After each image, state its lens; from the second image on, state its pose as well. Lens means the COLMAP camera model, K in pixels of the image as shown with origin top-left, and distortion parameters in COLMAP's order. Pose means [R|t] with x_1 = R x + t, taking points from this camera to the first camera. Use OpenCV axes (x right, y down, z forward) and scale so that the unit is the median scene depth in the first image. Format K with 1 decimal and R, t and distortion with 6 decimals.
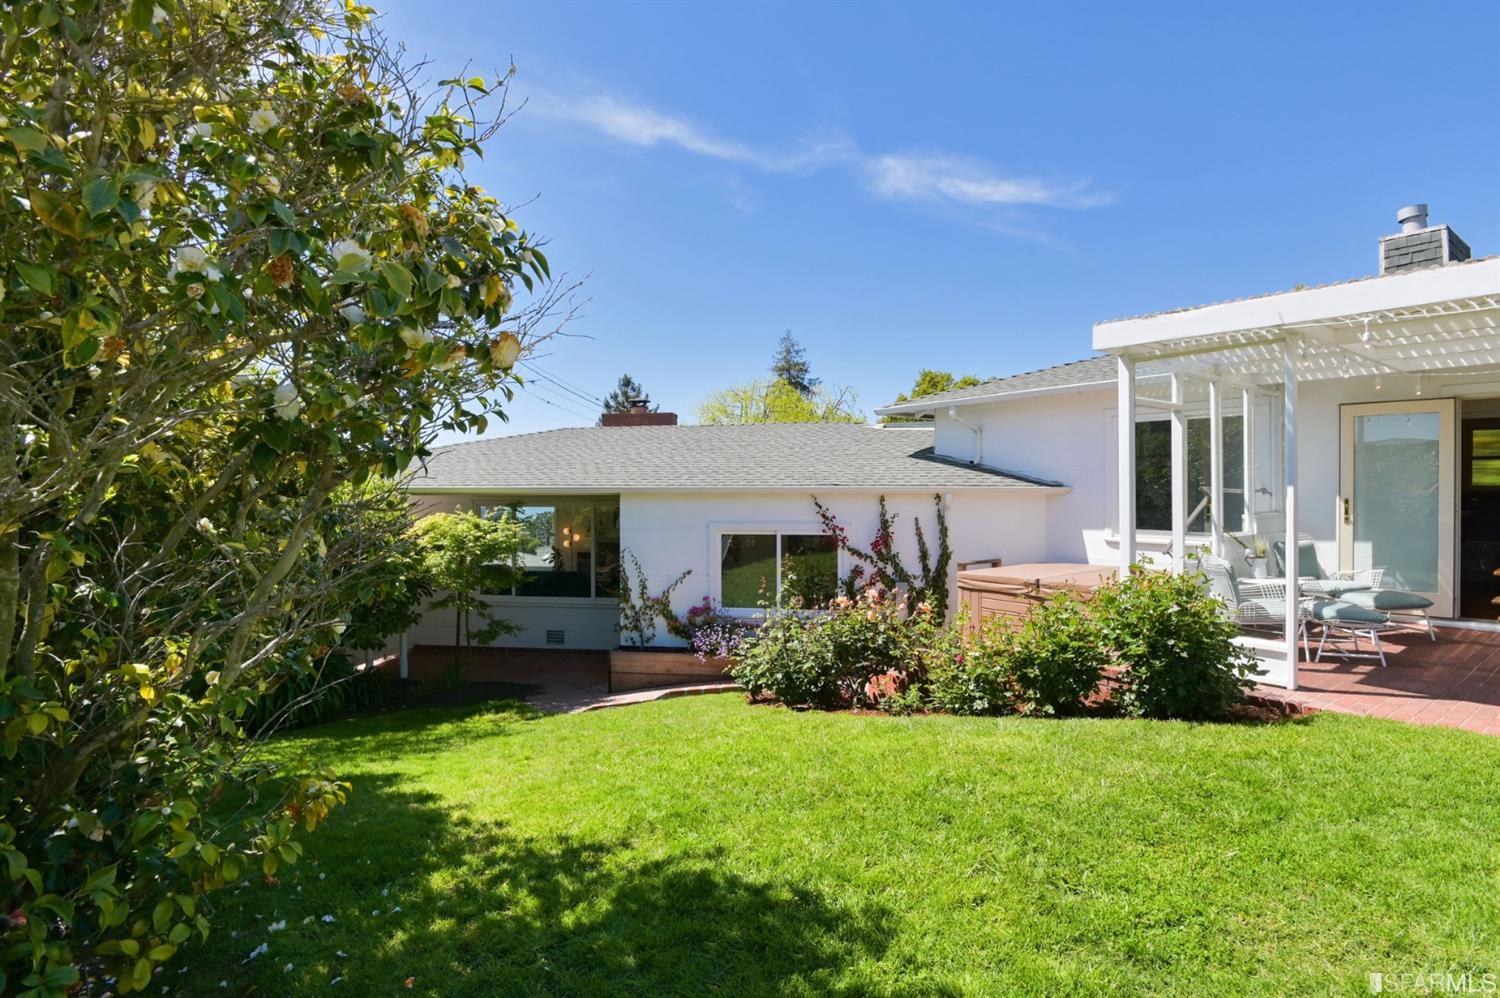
lens RADIAL K [[760.5, 0, 743.3], [0, 760.5, 495.8], [0, 0, 1]] dist [-0.015093, -0.000284]
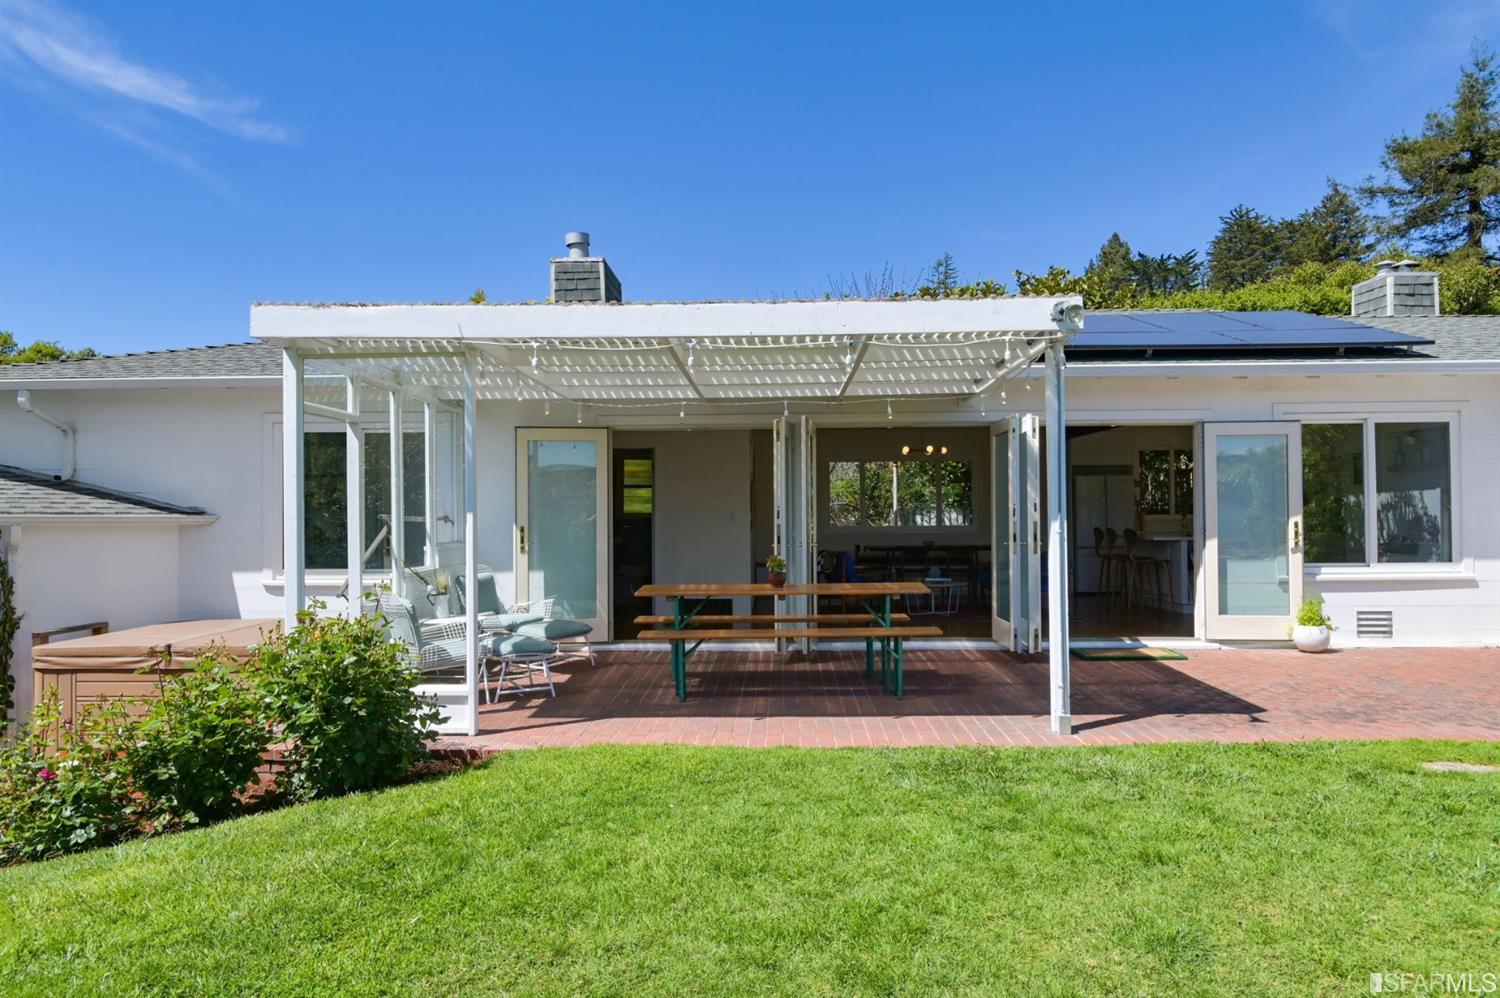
lens RADIAL K [[1019.8, 0, 769.5], [0, 1019.8, 498.5], [0, 0, 1]] dist [-0.000921, -0.007932]
pose [[0.613967, 0.011450, 0.789249, -0.031102], [0.010894, 0.999677, -0.022977, 0.001497], [-0.789257, 0.022705, 0.613644, -0.049717]]
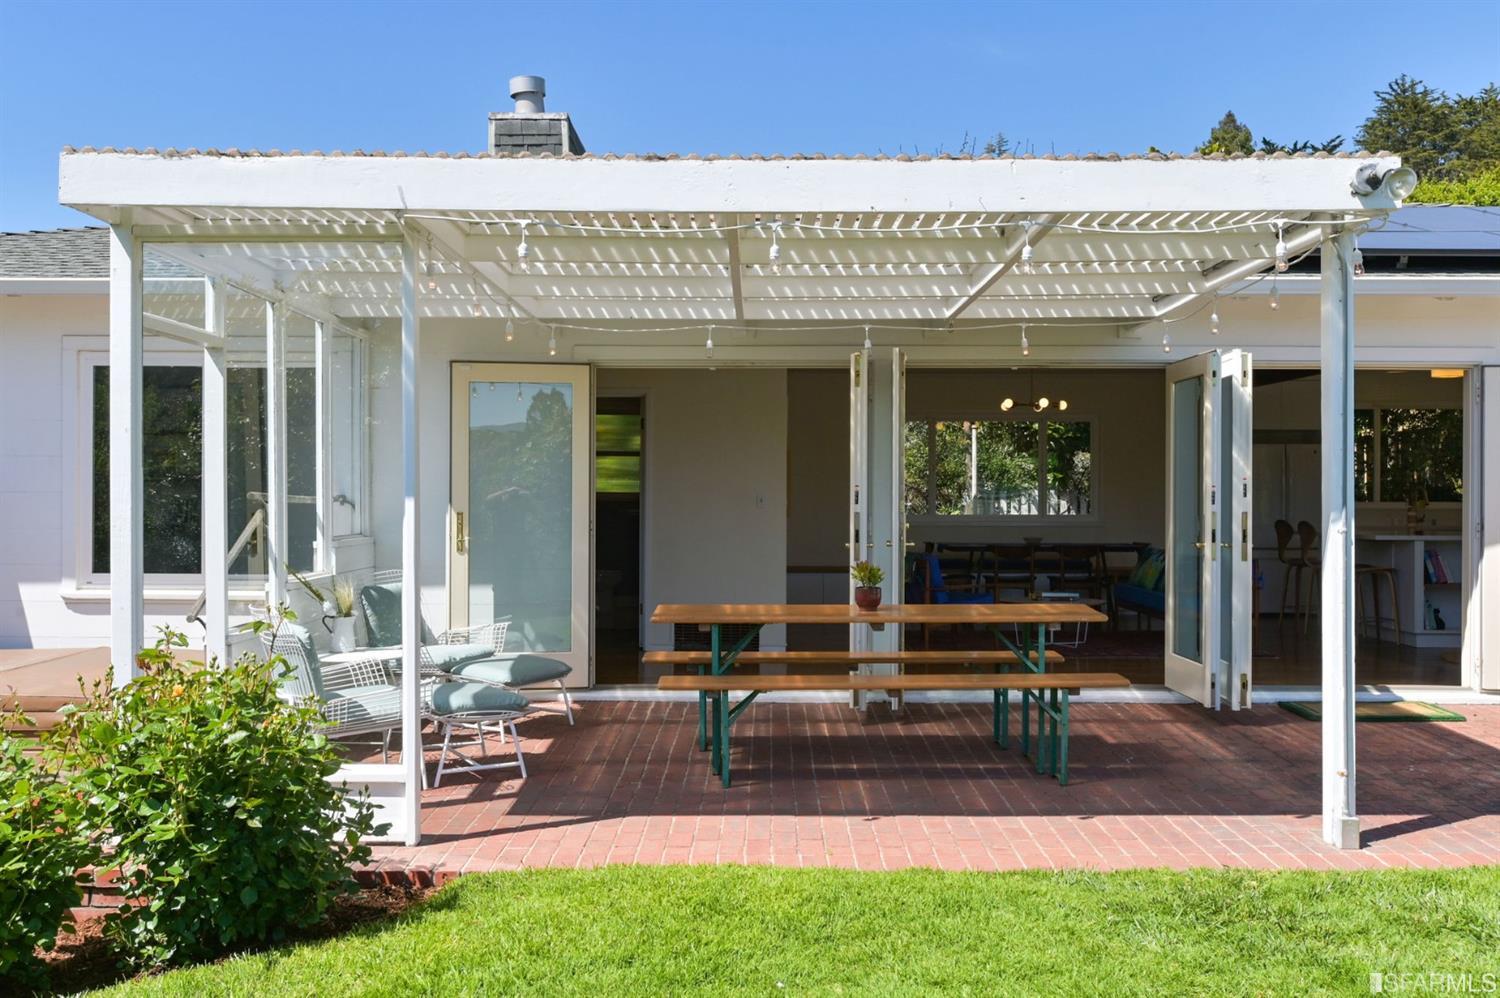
lens RADIAL K [[1415.7, 0, 784.1], [0, 1415.7, 494.2], [0, 0, 1]] dist [-0.003688, 0.000000]
pose [[0.596523, 0.005424, 0.802577, 0.024487], [0.001361, 0.999969, -0.007770, -0.002592], [-0.802595, 0.005727, 0.596497, 0.117129]]
